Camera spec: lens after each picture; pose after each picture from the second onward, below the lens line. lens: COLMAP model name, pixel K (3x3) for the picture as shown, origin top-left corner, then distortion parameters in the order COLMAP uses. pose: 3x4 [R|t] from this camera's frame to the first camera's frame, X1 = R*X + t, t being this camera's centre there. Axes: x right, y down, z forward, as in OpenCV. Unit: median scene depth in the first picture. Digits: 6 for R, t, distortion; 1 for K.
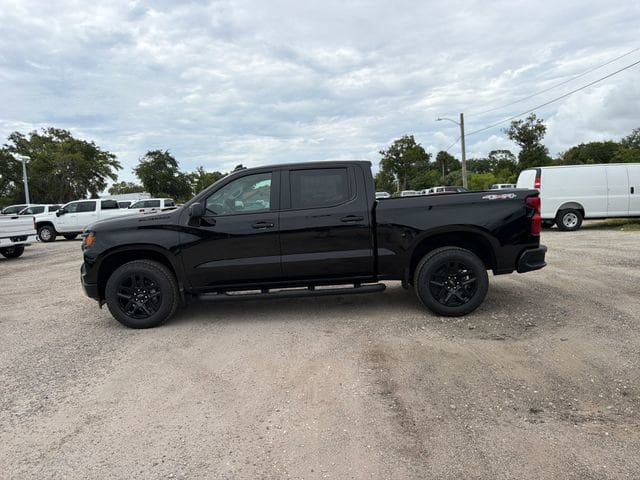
lens RADIAL K [[452.5, 0, 316.5], [0, 452.5, 240.9], [0, 0, 1]] dist [0.050479, -0.072454]
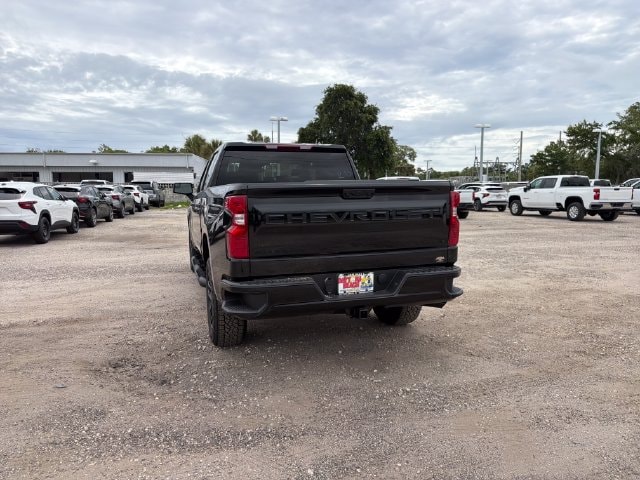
lens RADIAL K [[453.8, 0, 315.7], [0, 453.8, 241.7], [0, 0, 1]] dist [0.047285, -0.066753]
pose [[0.329233, 0.157705, -0.930986, 0.799685], [-0.101355, 0.986160, 0.131208, -0.093553], [0.938793, 0.051162, 0.340661, 0.673107]]
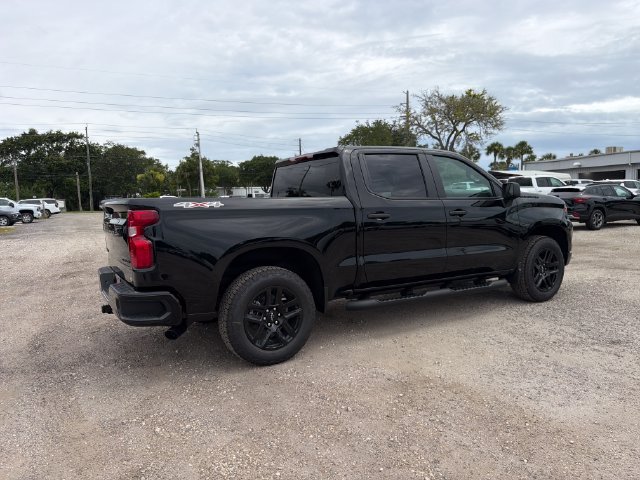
lens RADIAL K [[454.6, 0, 315.0], [0, 454.6, 243.1], [0, 0, 1]] dist [0.053090, -0.072571]
pose [[-0.849720, 0.130533, -0.510821, 0.456002], [0.028662, 0.978871, 0.202459, -0.154374], [0.526455, 0.157392, -0.835507, 1.485473]]
